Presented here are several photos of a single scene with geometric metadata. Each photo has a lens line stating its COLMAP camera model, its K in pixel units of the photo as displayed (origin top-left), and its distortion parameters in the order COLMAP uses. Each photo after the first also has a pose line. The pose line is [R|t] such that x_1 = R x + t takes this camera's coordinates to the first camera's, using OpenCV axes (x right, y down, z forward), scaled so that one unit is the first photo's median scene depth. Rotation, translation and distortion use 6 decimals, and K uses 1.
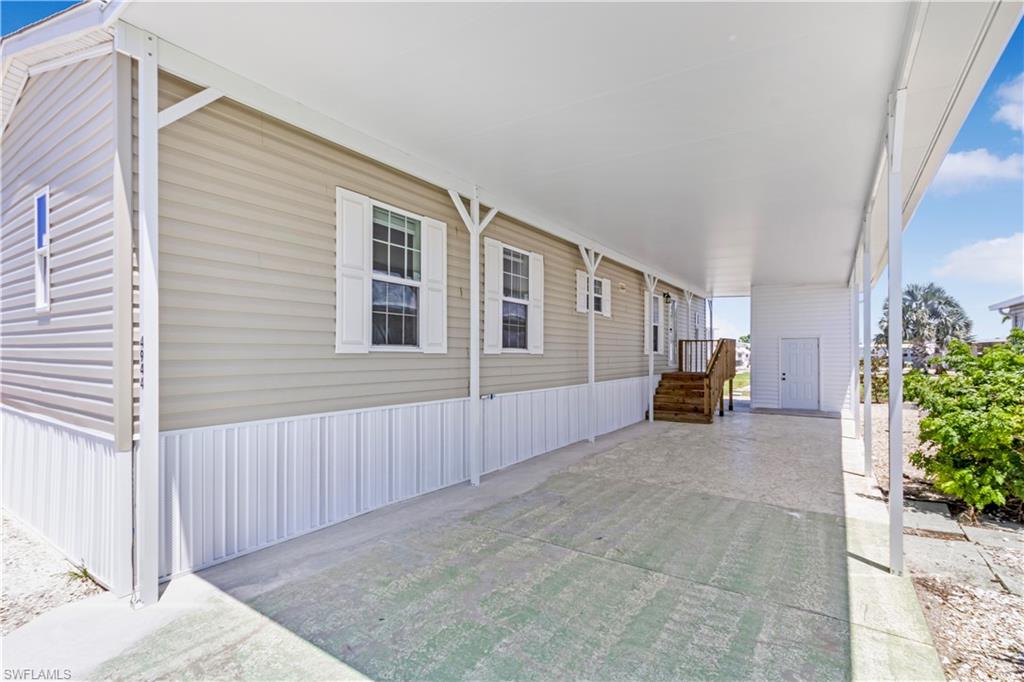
lens RADIAL K [[488.6, 0, 528.0], [0, 488.6, 356.2], [0, 0, 1]] dist [0.006561, -0.002009]
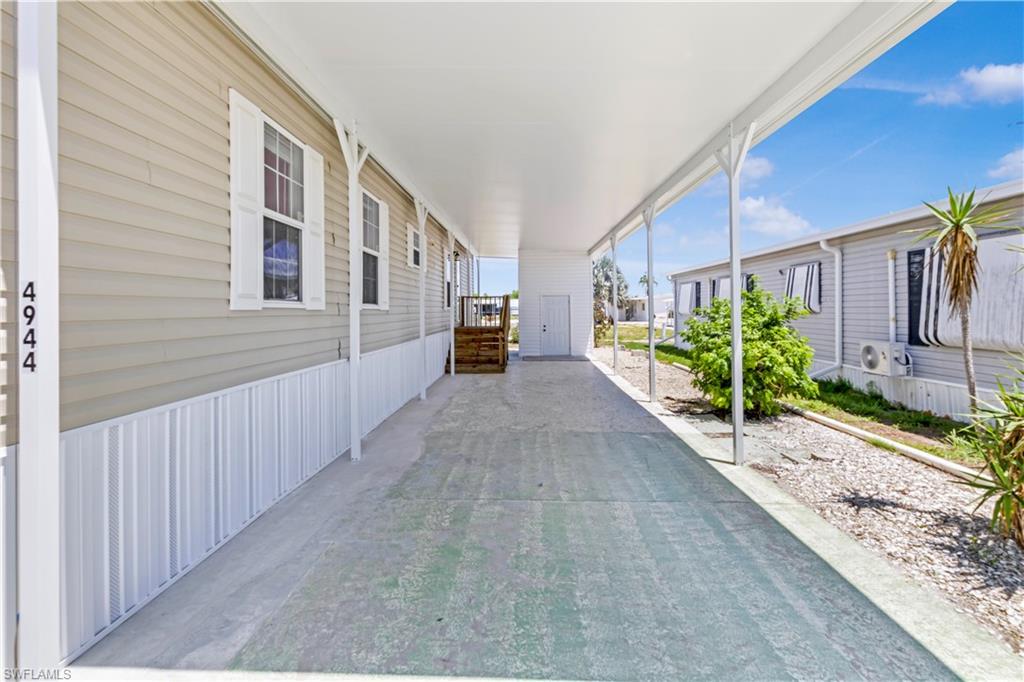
lens RADIAL K [[488.6, 0, 513.9], [0, 488.6, 305.9], [0, 0, 1]] dist [0.006561, -0.002009]
pose [[0.843157, -0.002720, 0.537661, -0.416010], [0.009931, 0.999895, -0.010515, -0.000417], [-0.537576, 0.014205, 0.843096, 0.128360]]
